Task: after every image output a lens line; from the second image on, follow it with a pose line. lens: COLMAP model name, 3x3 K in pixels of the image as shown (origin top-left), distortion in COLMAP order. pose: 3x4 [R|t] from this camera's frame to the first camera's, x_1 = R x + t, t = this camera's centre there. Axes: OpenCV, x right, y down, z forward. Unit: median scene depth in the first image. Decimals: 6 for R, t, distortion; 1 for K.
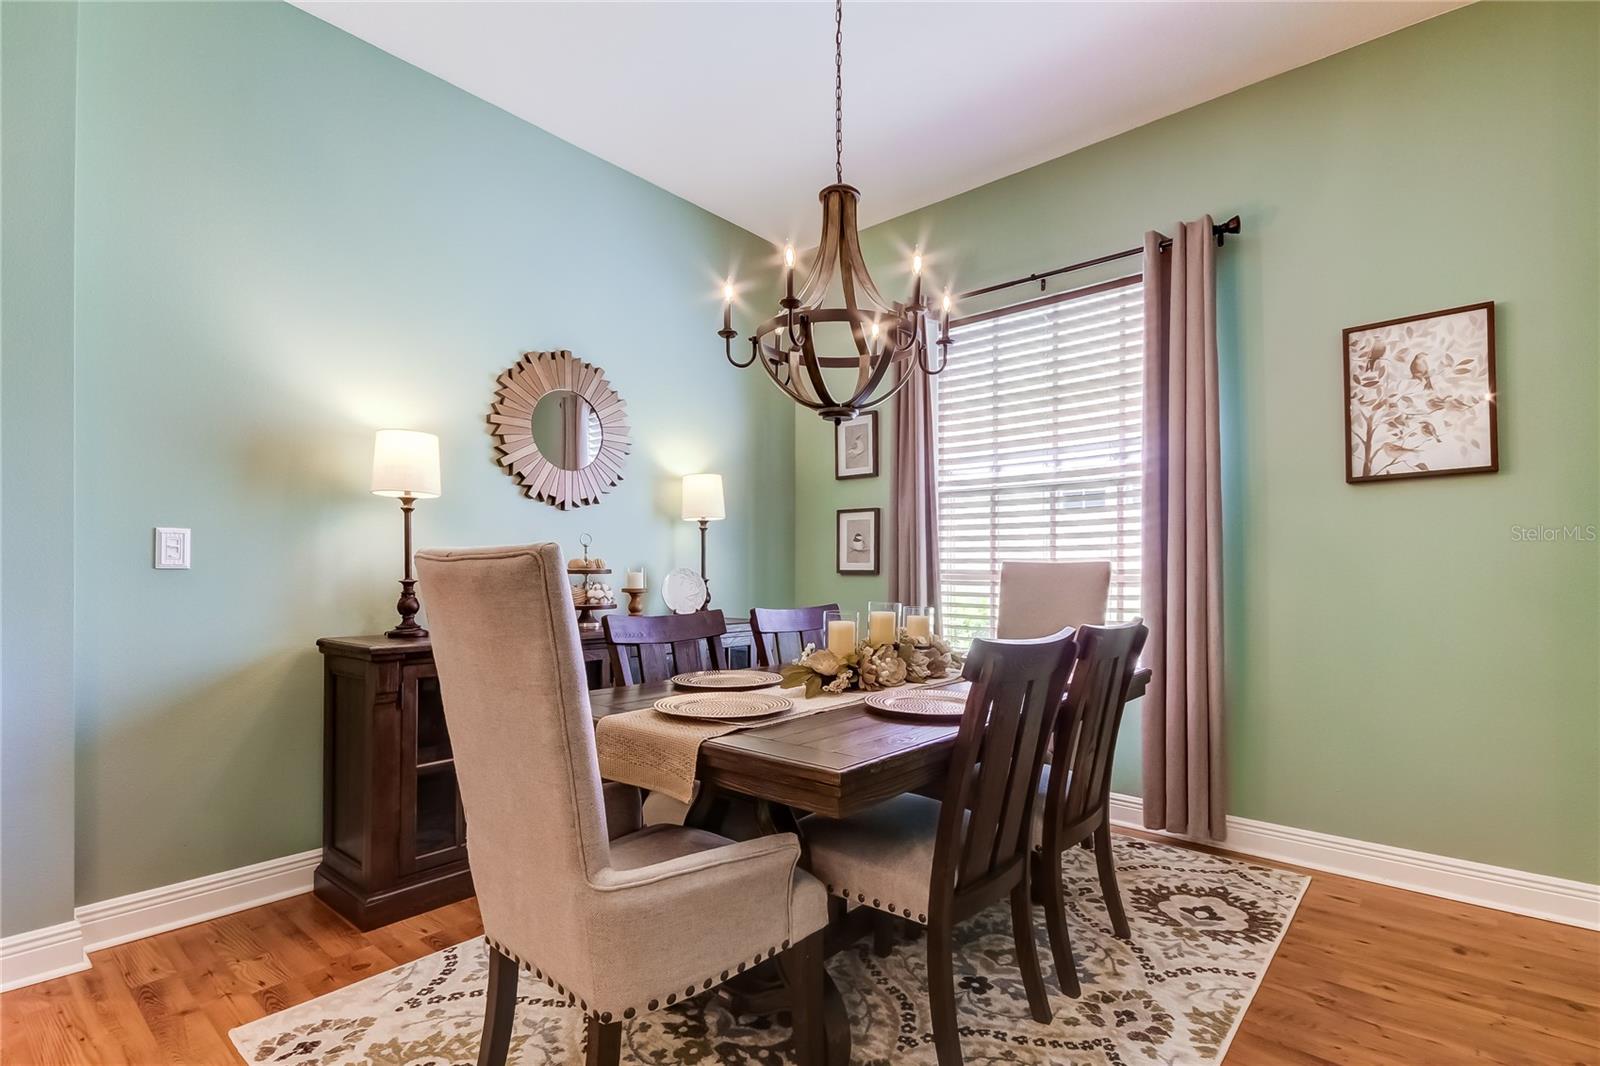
lens RADIAL K [[751.2, 0, 801.5], [0, 751.2, 558.1], [0, 0, 1]] dist [0.001792, 0.000413]
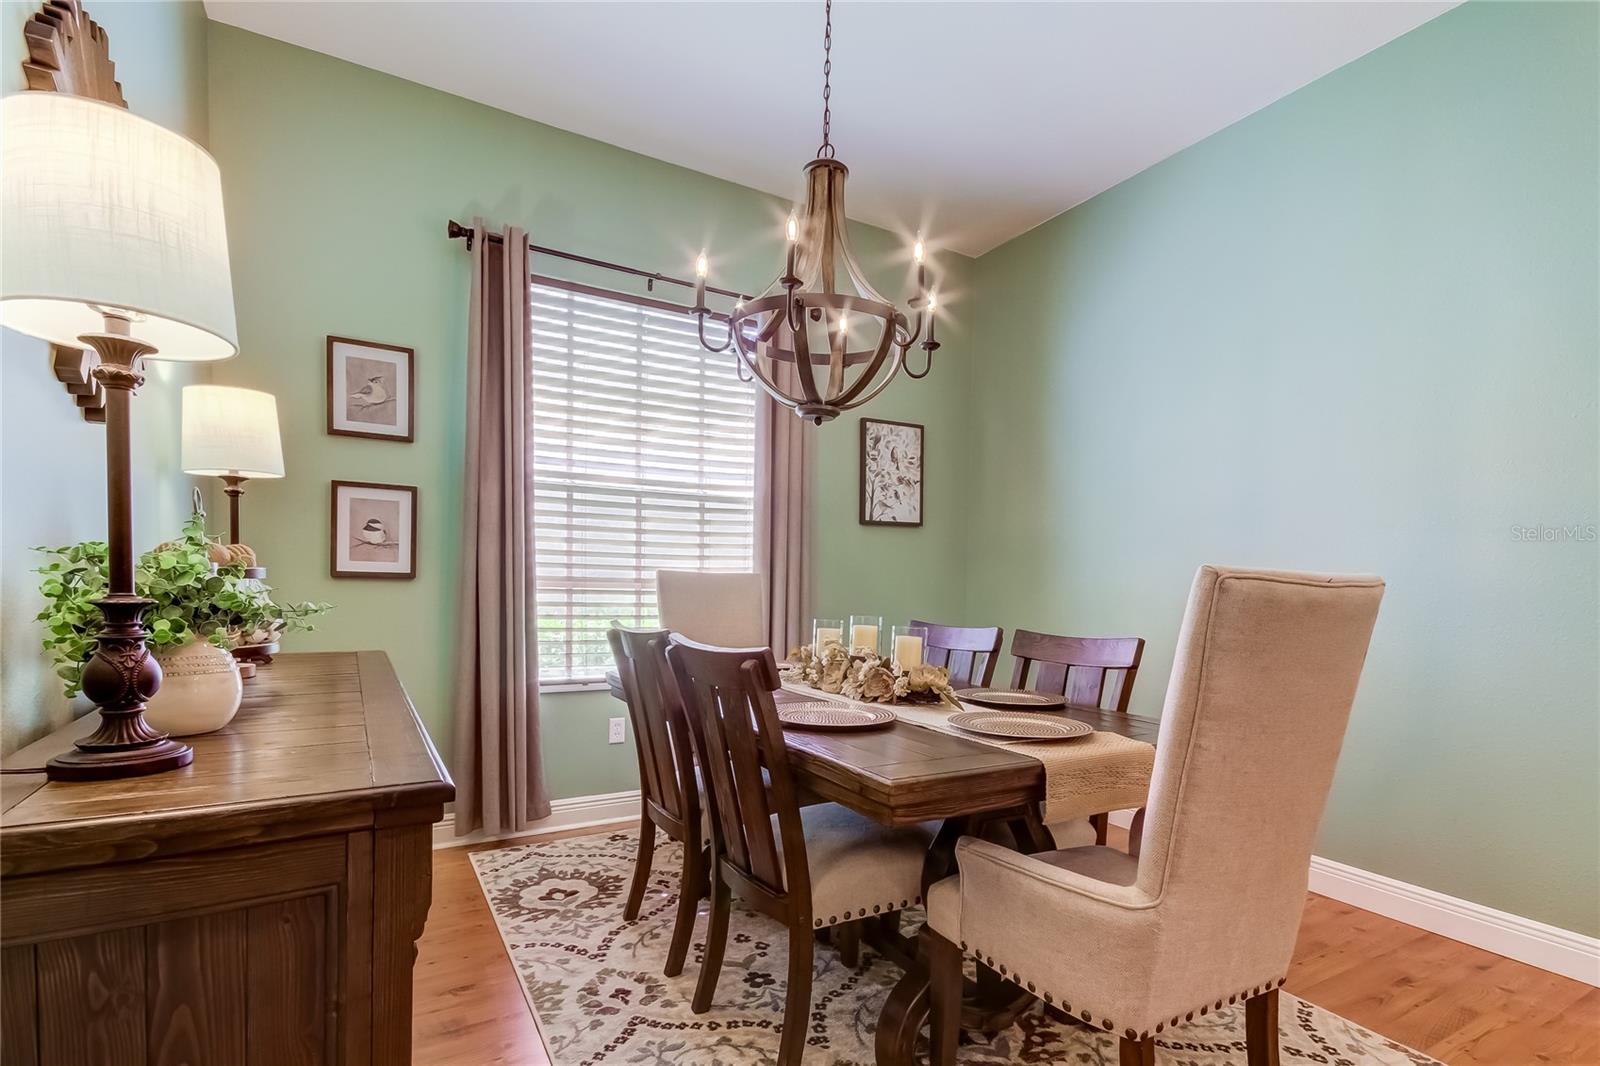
lens RADIAL K [[773.3, 0, 801.7], [0, 773.3, 606.4], [0, 0, 1]] dist [0.000145, -0.000027]
pose [[0.323662, -0.021515, 0.945928, -0.747339], [-0.036536, 0.998712, 0.035217, 0.012367], [-0.945467, -0.045959, 0.322459, 0.621908]]
